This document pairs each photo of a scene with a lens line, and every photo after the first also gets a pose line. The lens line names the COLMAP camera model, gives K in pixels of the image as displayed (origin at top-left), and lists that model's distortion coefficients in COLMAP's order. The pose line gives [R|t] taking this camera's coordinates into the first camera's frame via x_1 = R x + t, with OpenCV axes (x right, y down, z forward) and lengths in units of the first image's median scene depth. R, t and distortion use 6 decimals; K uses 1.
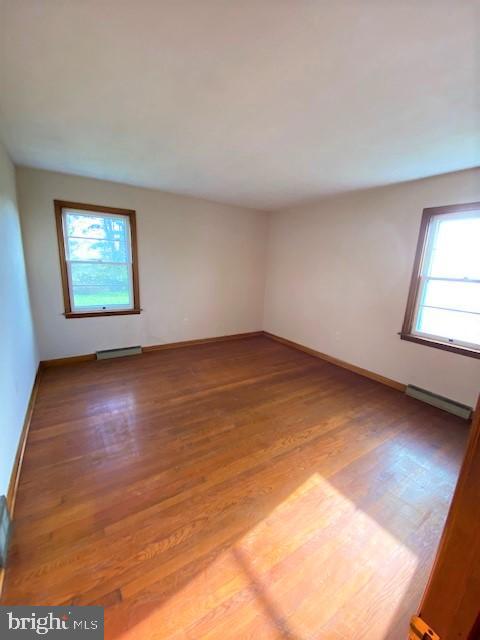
lens RADIAL K [[257.3, 0, 240.0], [0, 257.3, 320.0], [0, 0, 1]] dist [0.027232, -0.020989]
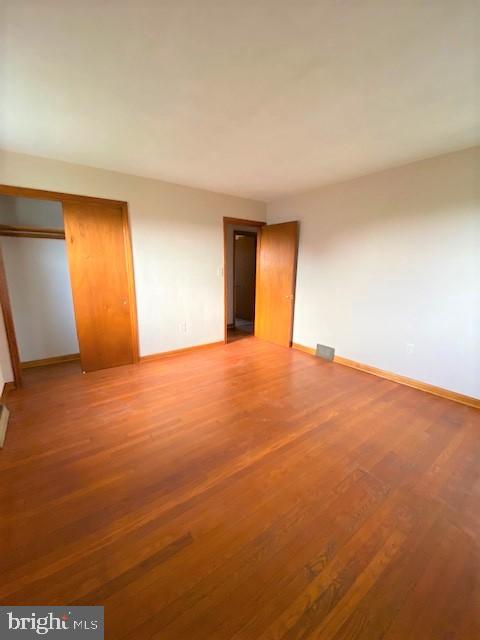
lens RADIAL K [[257.3, 0, 240.0], [0, 257.3, 320.0], [0, 0, 1]] dist [0.027232, -0.020989]
pose [[-0.996808, -0.030359, -0.073845, 0.121625], [-0.058431, 0.907681, 0.415574, -0.287709], [0.054411, 0.418562, -0.906557, 1.470177]]
